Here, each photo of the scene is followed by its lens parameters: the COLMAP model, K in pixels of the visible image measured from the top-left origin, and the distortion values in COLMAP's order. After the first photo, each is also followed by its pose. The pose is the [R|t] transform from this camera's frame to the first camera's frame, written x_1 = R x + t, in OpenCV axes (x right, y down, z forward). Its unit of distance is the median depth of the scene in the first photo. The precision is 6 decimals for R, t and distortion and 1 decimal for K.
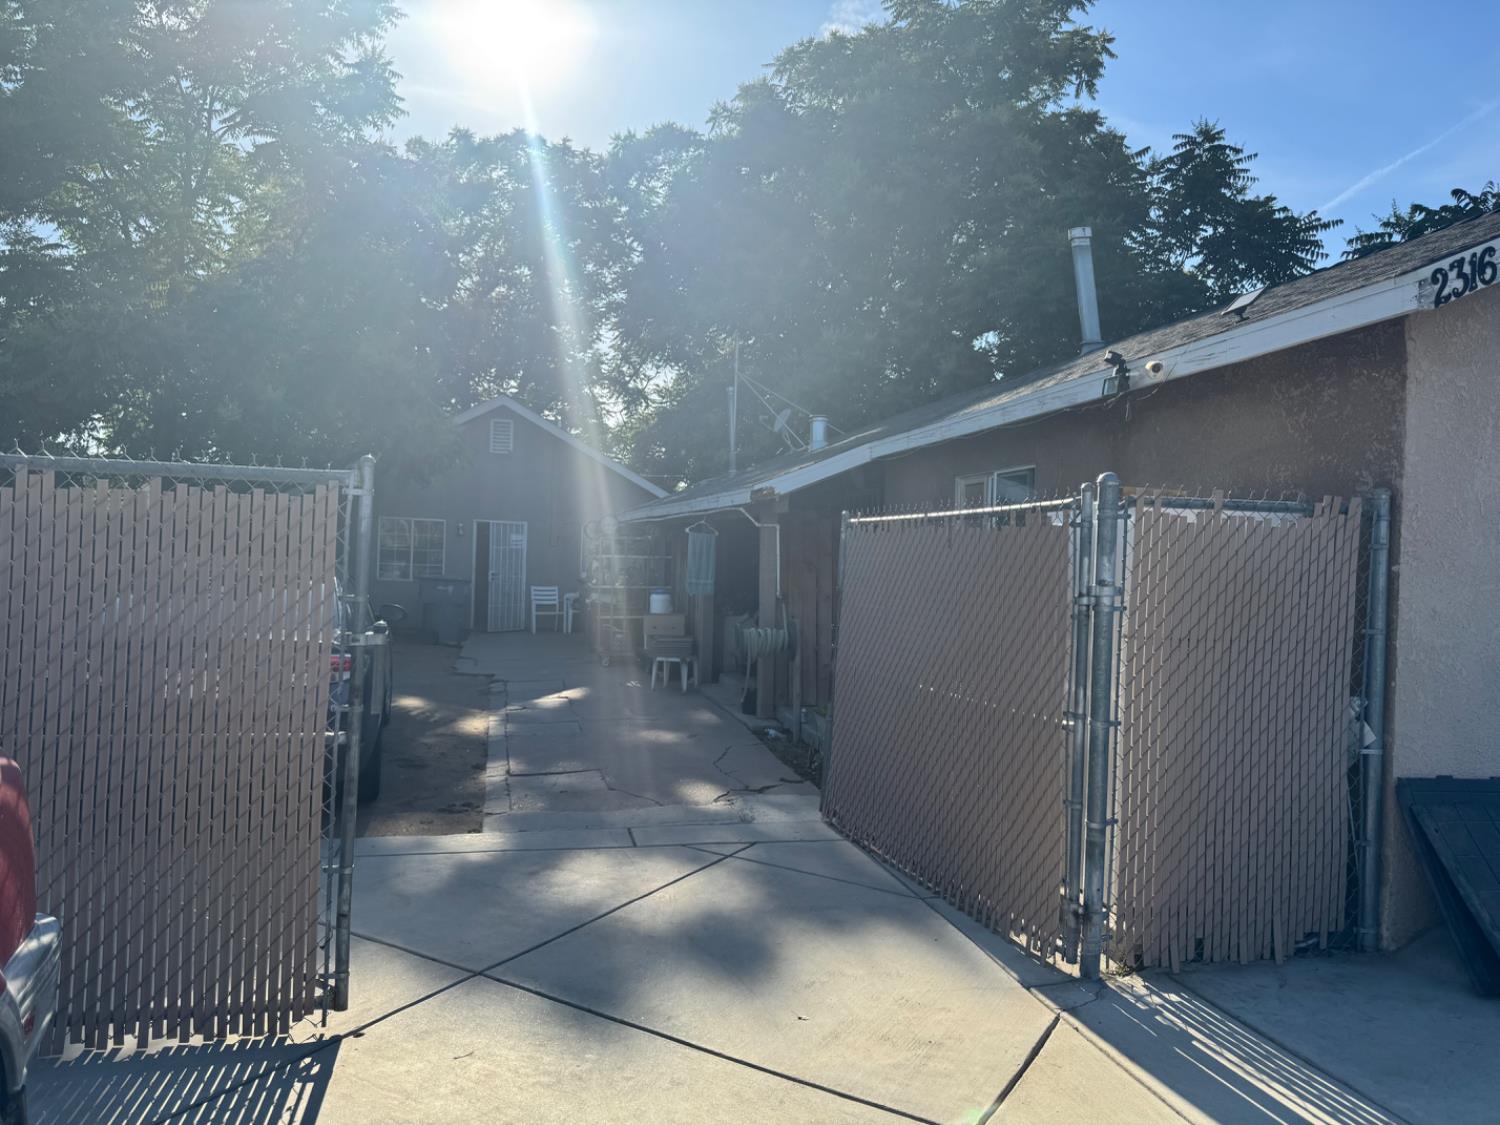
lens RADIAL K [[1028.9, 0, 750.0], [0, 1028.9, 562.5], [0, 0, 1]] dist [0.007101, -0.051655]
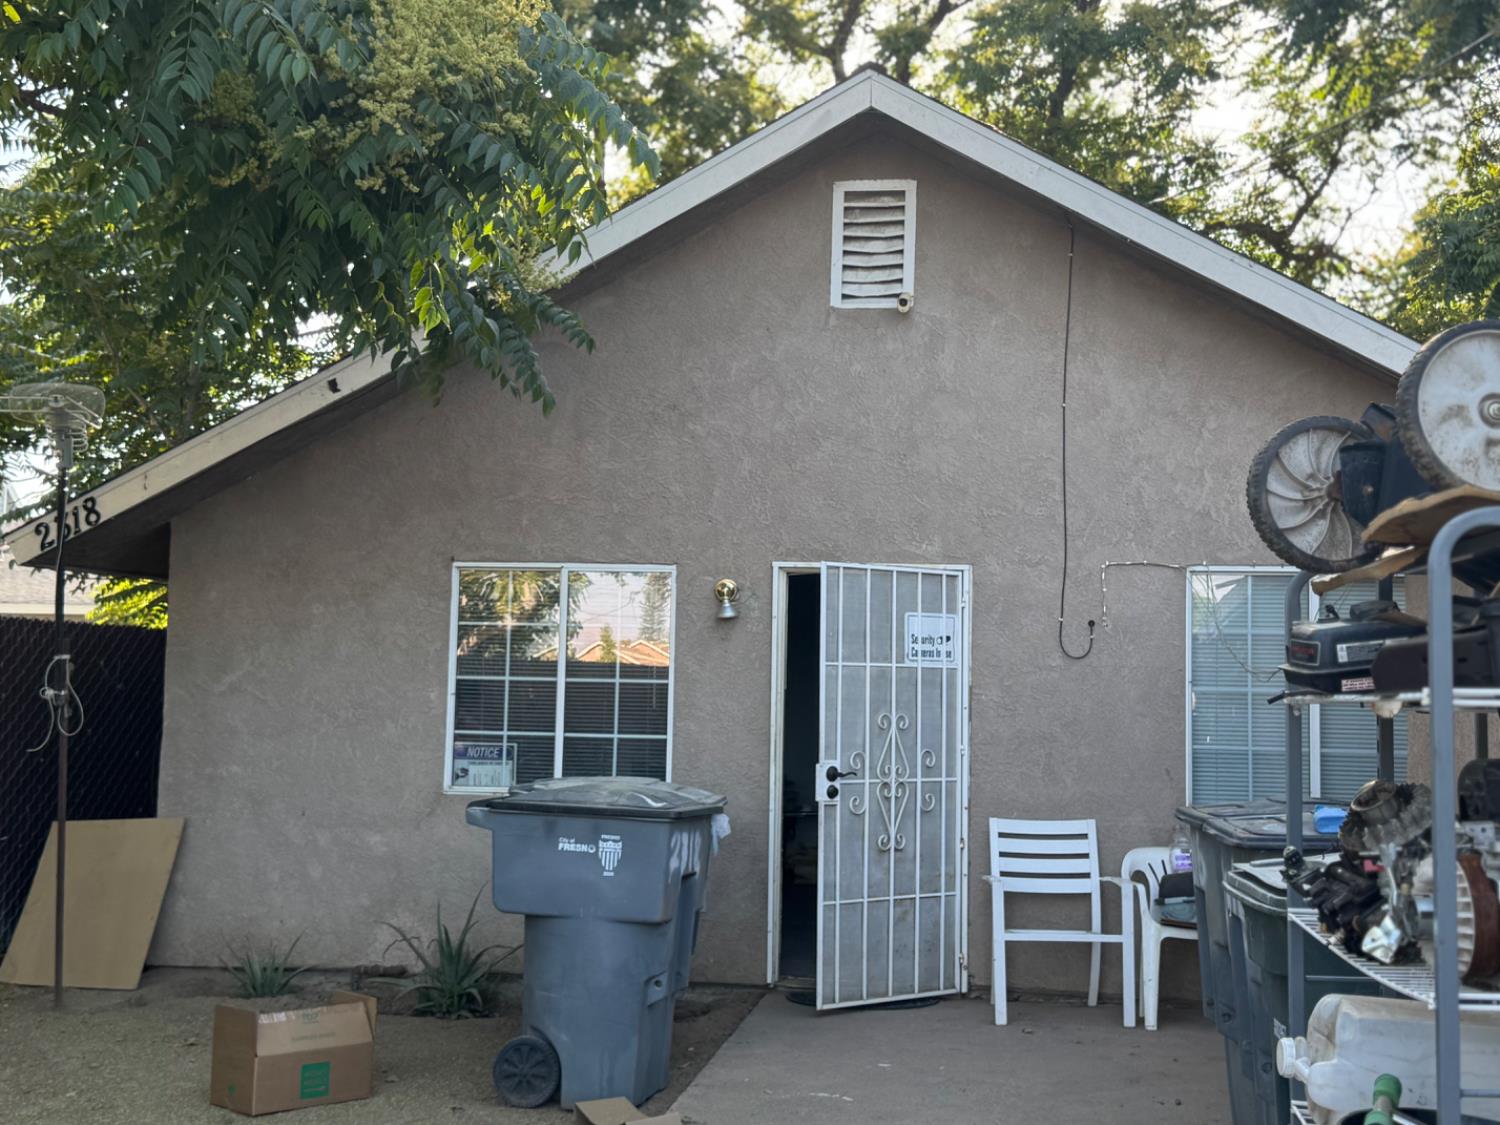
lens RADIAL K [[1934.3, 0, 750.0], [0, 1934.3, 562.5], [0, 0, 1]] dist [0.105503, 0.002387]
pose [[0.931028, -0.032308, -0.363514, -0.080217], [0.007562, 0.997568, -0.069293, -0.006096], [0.364869, 0.061765, 0.929008, 0.461954]]
